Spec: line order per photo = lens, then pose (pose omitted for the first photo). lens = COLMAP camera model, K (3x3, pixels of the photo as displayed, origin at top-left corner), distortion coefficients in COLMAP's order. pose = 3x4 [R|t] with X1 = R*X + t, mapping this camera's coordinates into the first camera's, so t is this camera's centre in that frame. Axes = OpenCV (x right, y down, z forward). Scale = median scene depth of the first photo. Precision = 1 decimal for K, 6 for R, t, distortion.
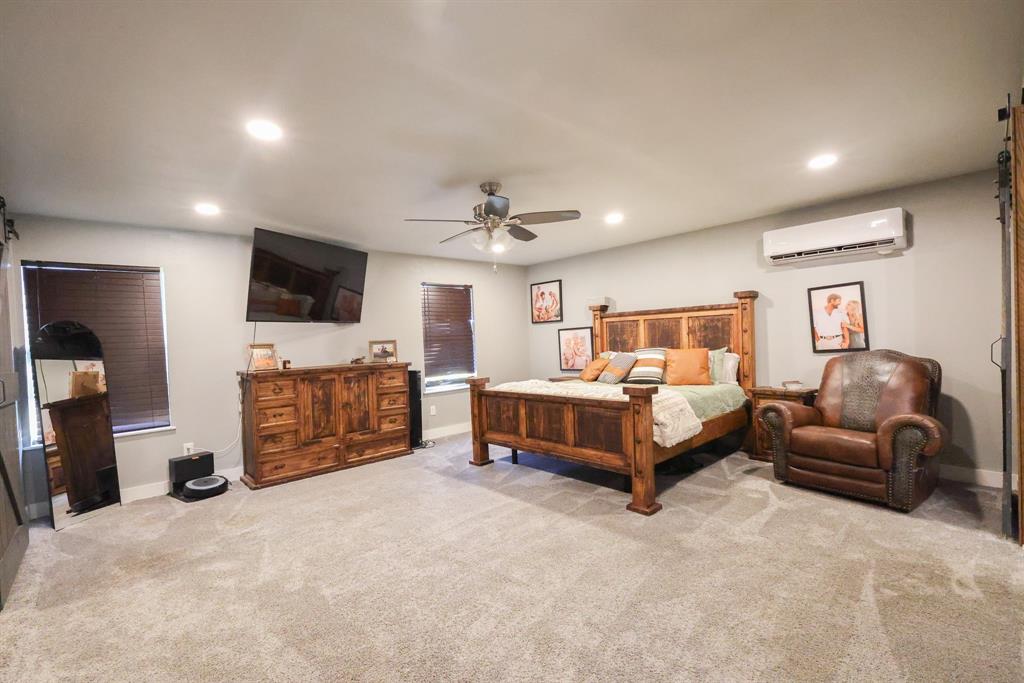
lens RADIAL K [[443.7, 0, 510.8], [0, 443.7, 344.8], [0, 0, 1]] dist [0.001801, -0.000153]
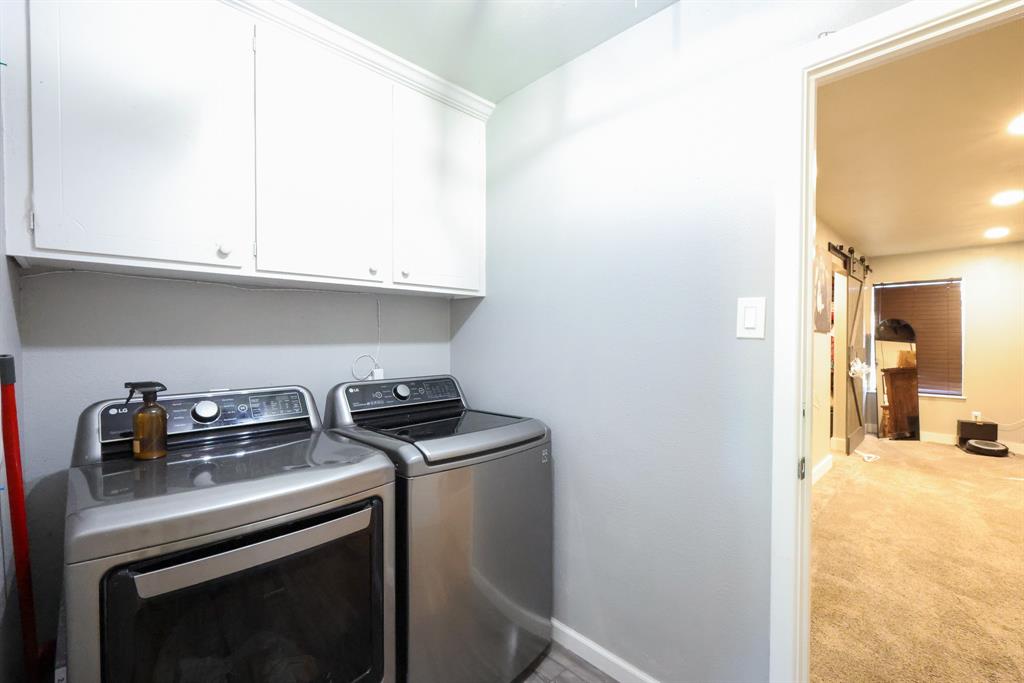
lens RADIAL K [[443.7, 0, 511.0], [0, 443.7, 341.9], [0, 0, 1]] dist [0.001801, -0.000153]
pose [[0.036116, 0.053831, -0.997897, 0.522544], [-0.020950, 0.998370, 0.053098, -0.022560], [0.999128, 0.018988, 0.037185, -0.417211]]
